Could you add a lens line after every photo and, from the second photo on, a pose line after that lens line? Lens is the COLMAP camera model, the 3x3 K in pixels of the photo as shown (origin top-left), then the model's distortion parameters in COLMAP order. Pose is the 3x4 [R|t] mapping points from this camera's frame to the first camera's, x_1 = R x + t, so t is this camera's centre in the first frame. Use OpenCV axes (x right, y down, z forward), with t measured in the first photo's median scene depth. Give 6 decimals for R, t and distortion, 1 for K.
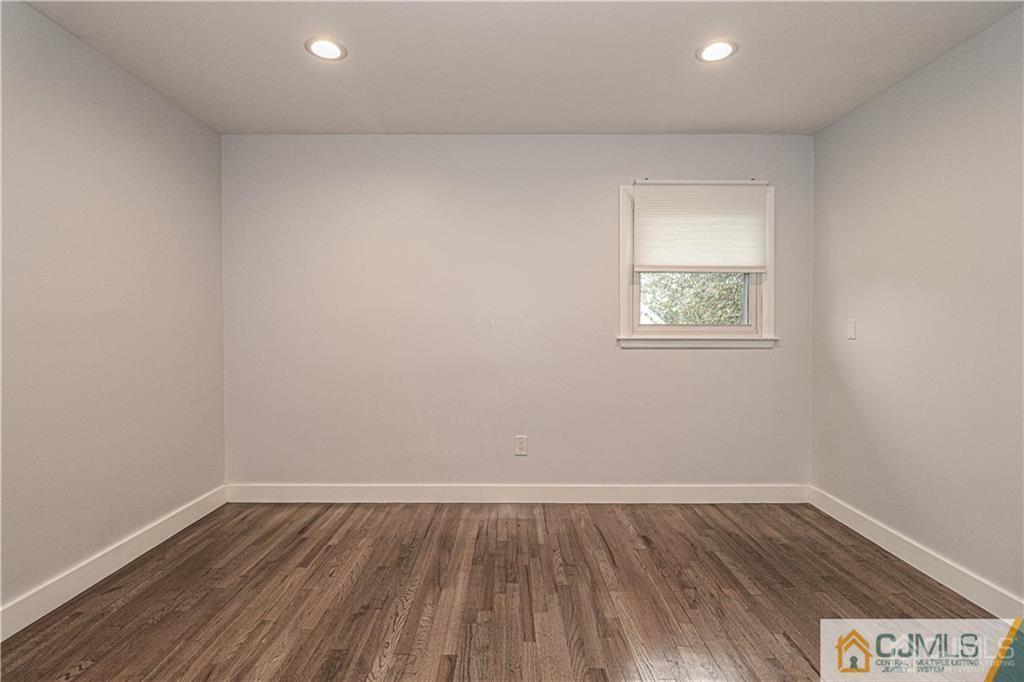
lens RADIAL K [[474.8, 0, 512.3], [0, 474.8, 337.0], [0, 0, 1]] dist [-0.001480, -0.013005]
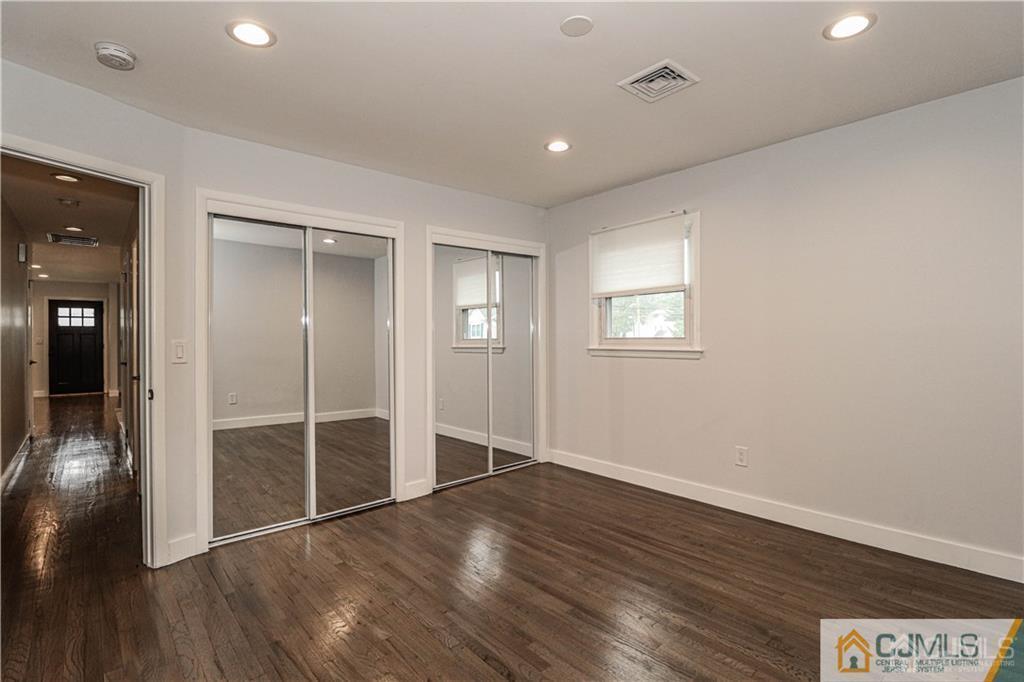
lens RADIAL K [[479.2, 0, 509.6], [0, 479.2, 340.5], [0, 0, 1]] dist [-0.000276, -0.013879]
pose [[-0.746655, 0.005599, -0.665187, 0.662430], [-0.009516, 0.999772, 0.019097, -0.032578], [0.665143, 0.020588, -0.746432, 1.246639]]
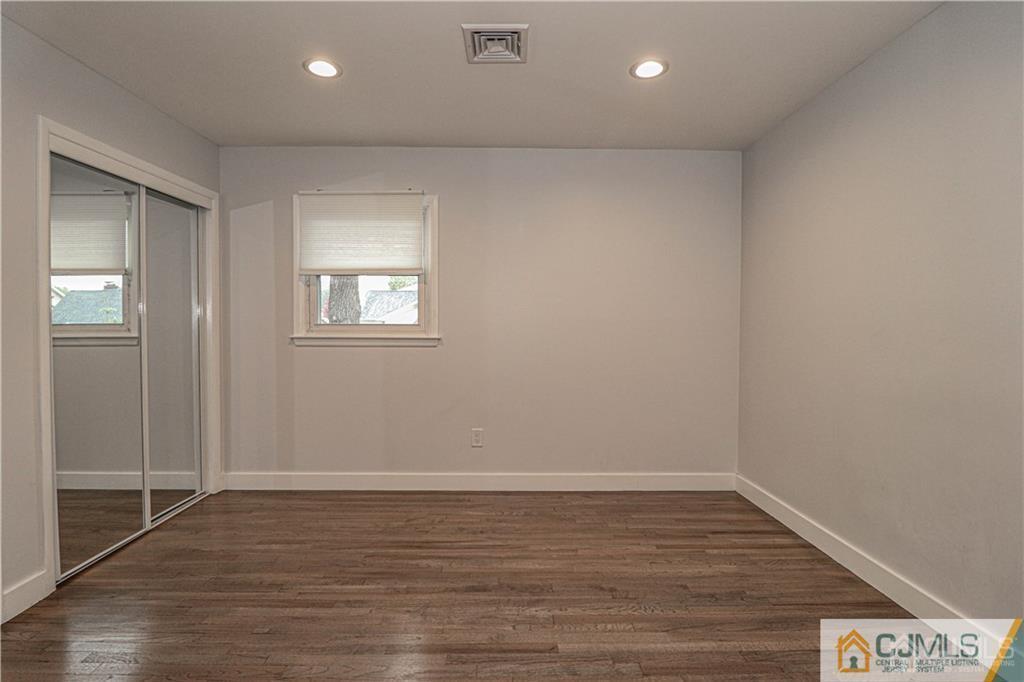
lens RADIAL K [[479.2, 0, 509.6], [0, 479.2, 340.5], [0, 0, 1]] dist [-0.000276, -0.013879]
pose [[0.014832, 0.026273, -0.999545, 0.697520], [-0.024824, 0.999356, 0.025900, -0.011845], [0.999582, 0.024428, 0.015475, 0.685544]]
